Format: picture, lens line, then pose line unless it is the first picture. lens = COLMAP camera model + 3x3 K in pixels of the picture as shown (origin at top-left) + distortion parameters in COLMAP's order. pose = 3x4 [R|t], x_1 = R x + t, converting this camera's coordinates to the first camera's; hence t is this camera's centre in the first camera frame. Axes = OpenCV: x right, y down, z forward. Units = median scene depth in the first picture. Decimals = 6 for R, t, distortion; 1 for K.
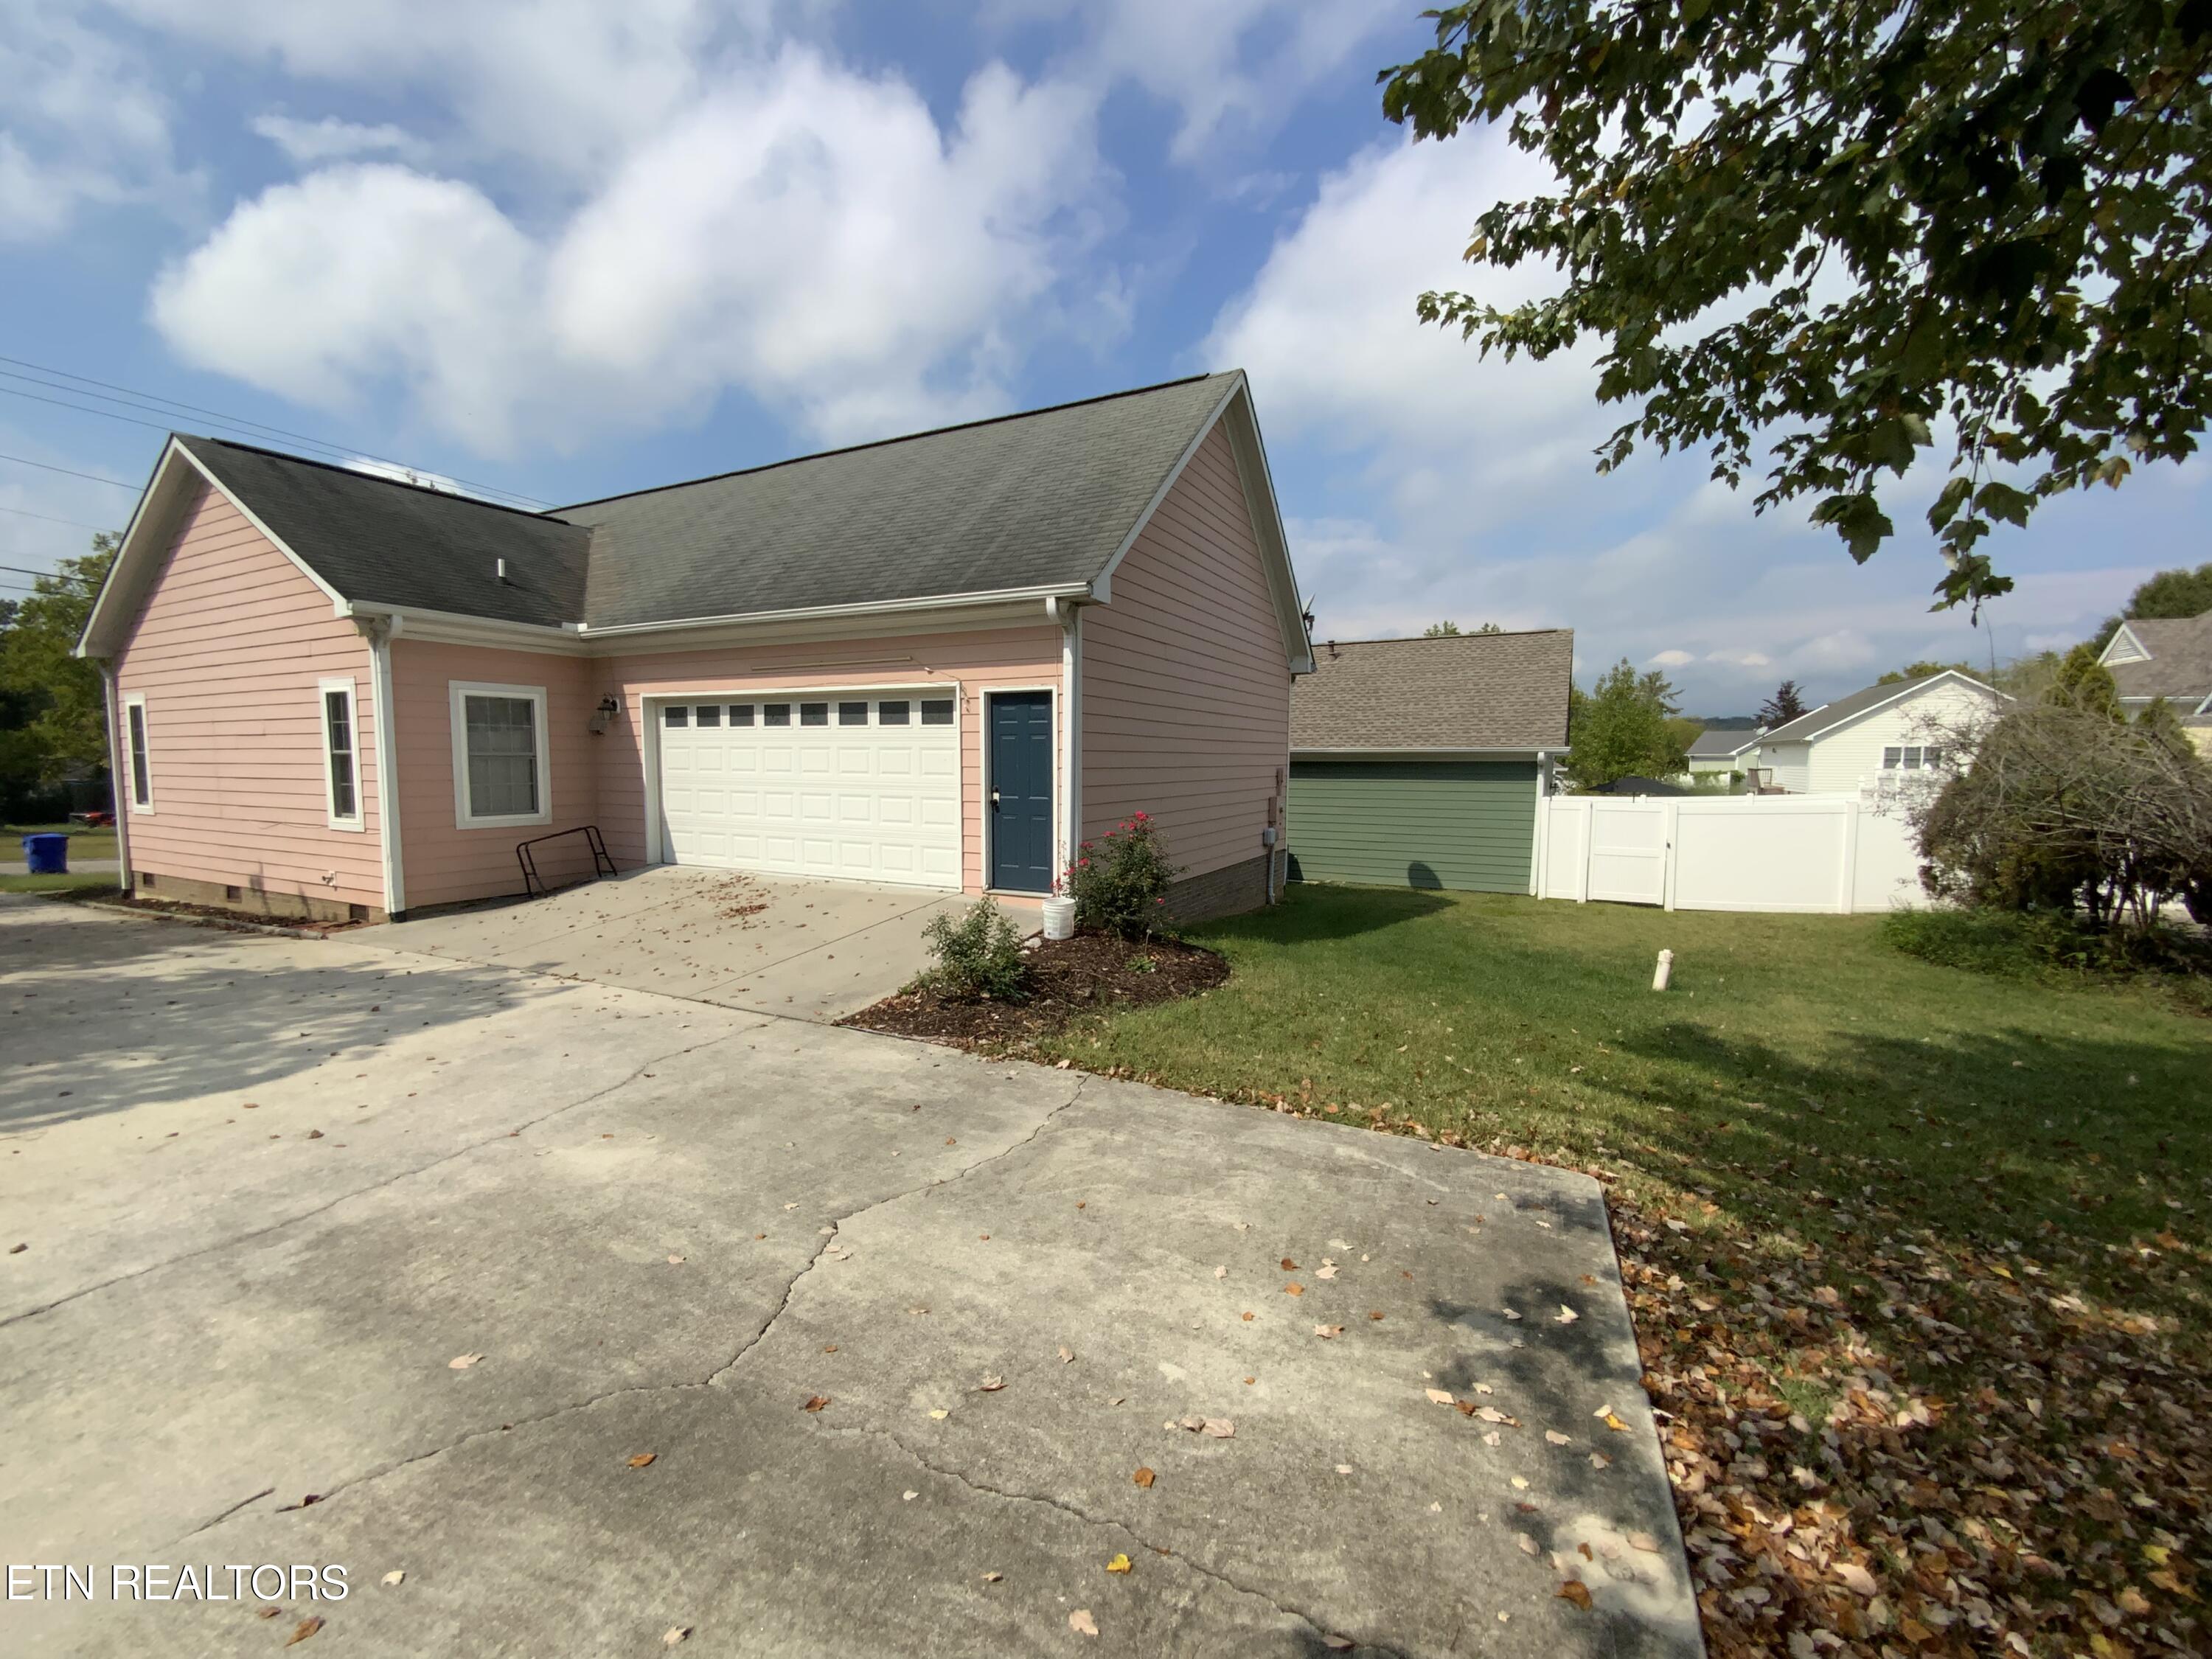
lens RADIAL K [[893.0, 0, 1102.6], [0, 893.0, 823.2], [0, 0, 1]] dist [0.024203, -0.020029]
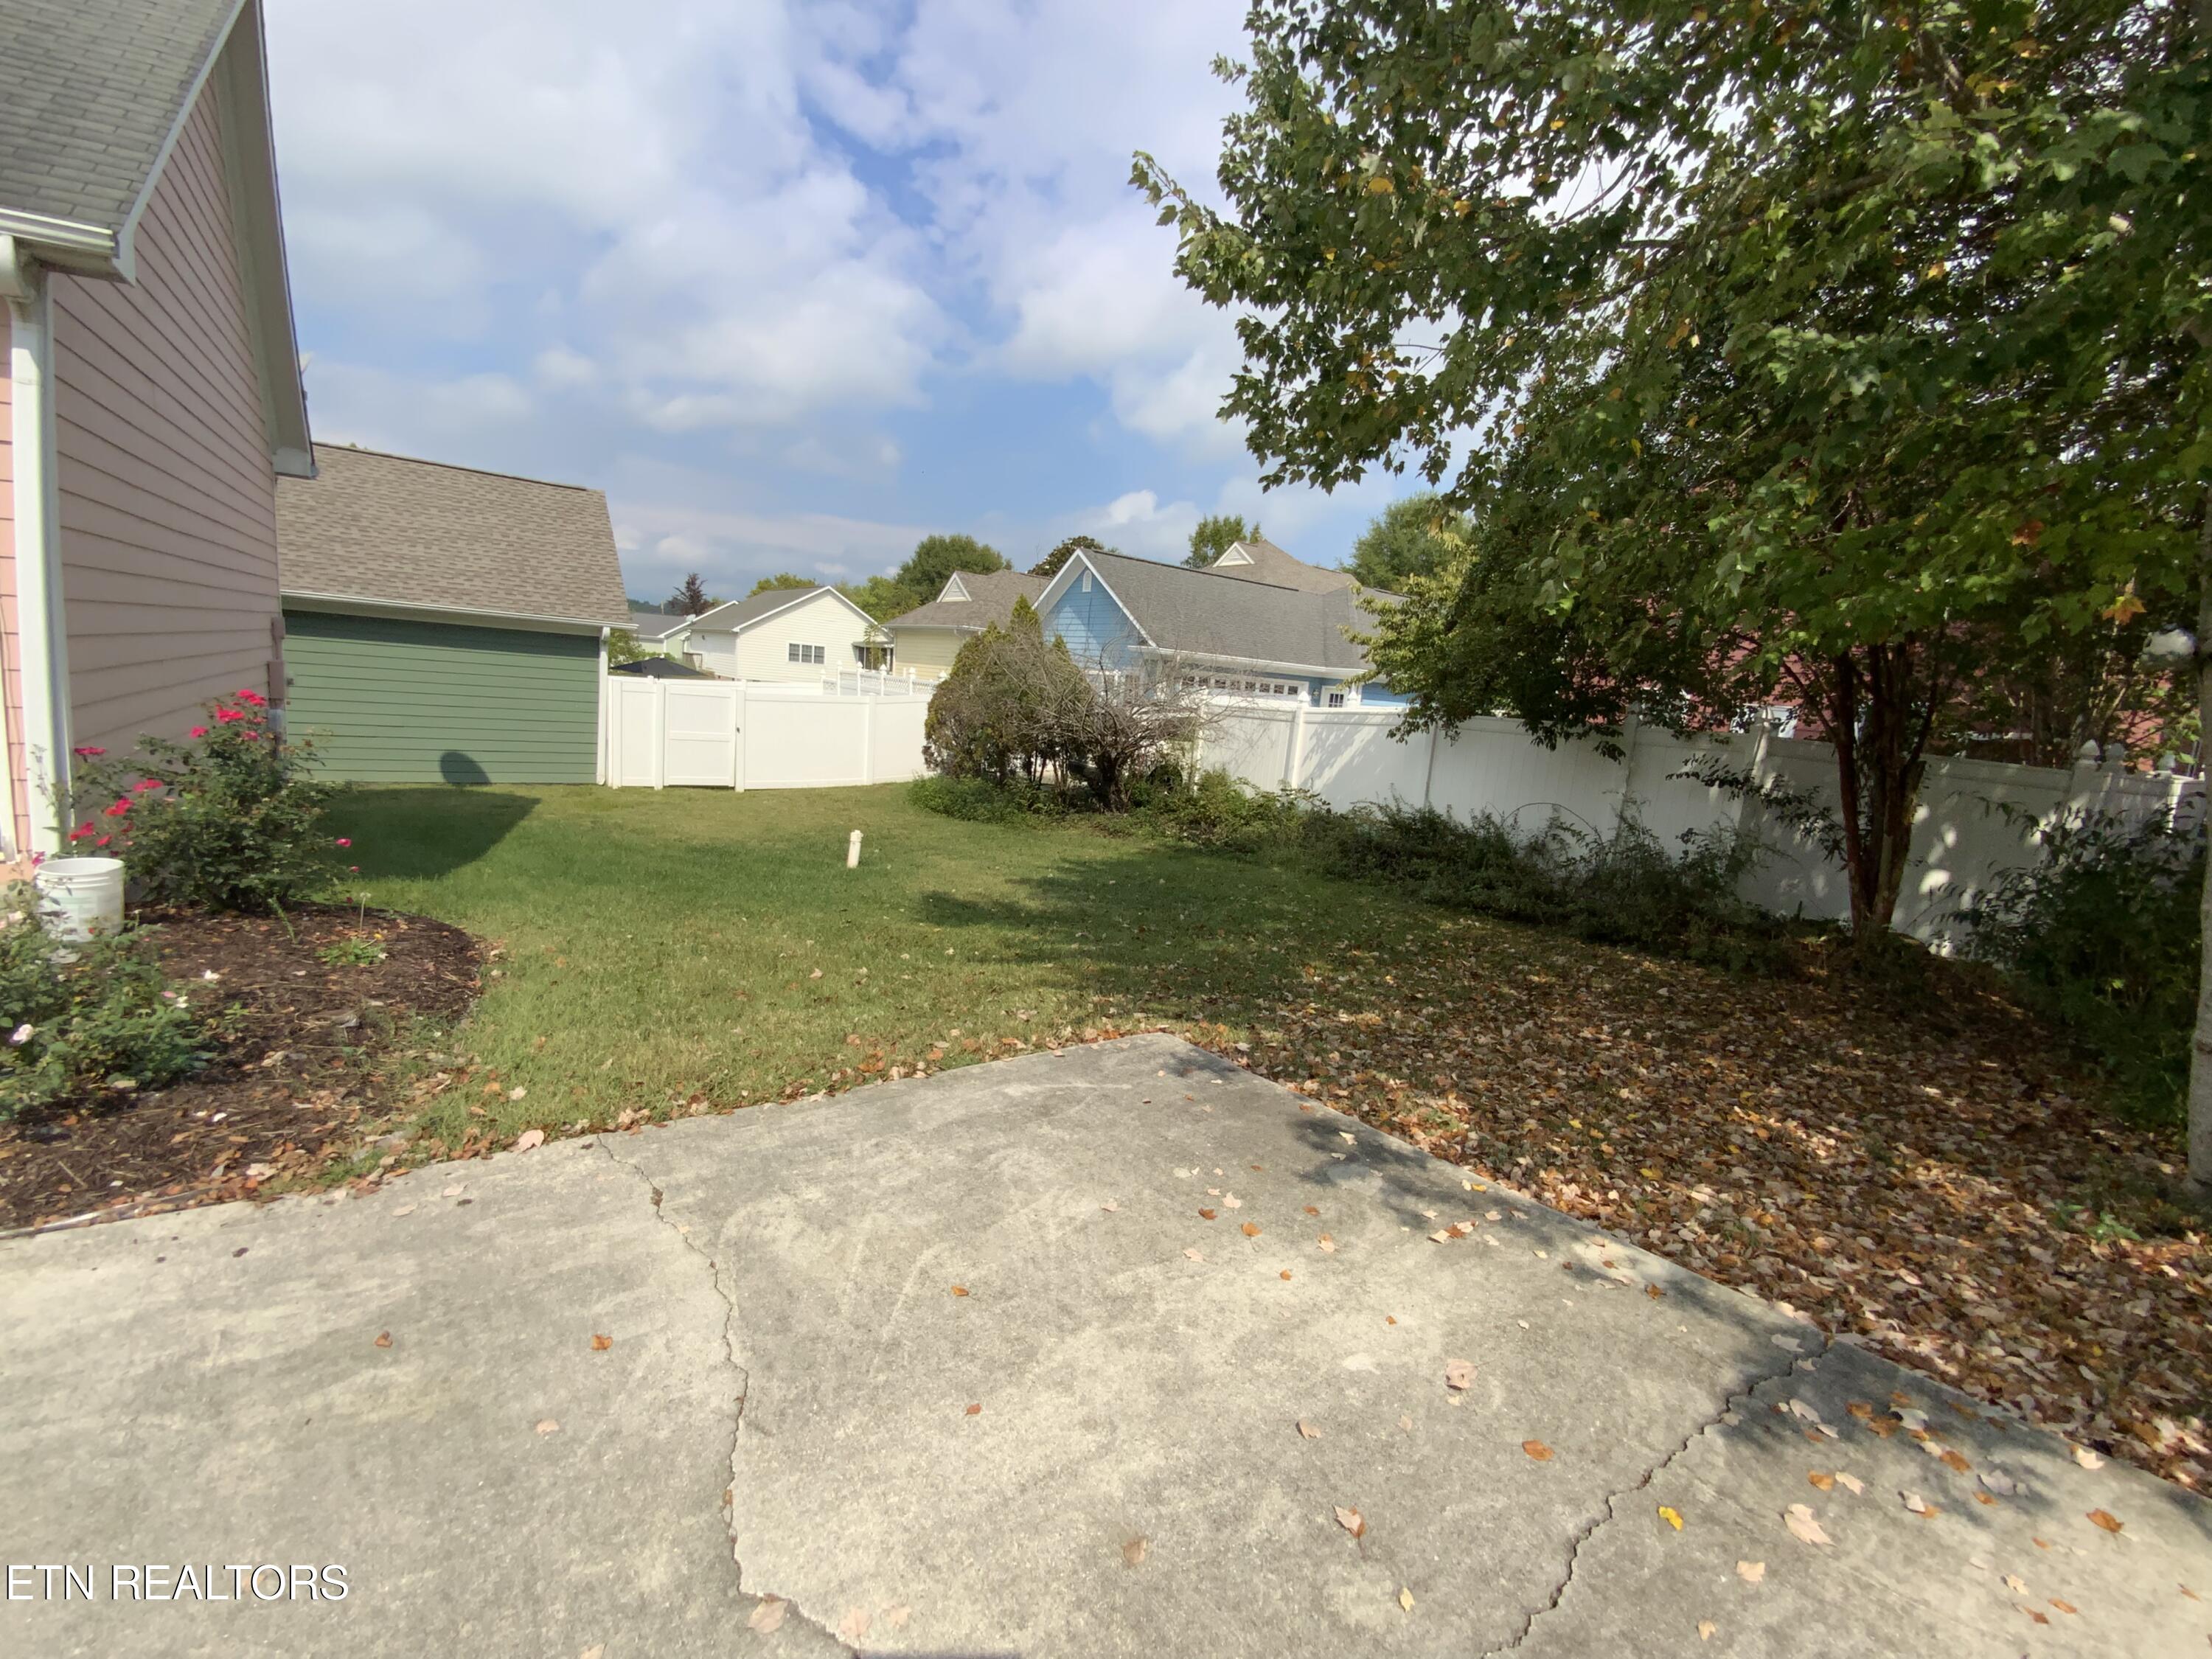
lens RADIAL K [[896.0, 0, 1096.4], [0, 896.0, 829.1], [0, 0, 1]] dist [0.035847, -0.023423]
pose [[0.458949, -0.106275, 0.882084, -0.390092], [-0.021355, 0.991214, 0.130534, -0.022116], [-0.888206, -0.078745, 0.452647, 0.419833]]
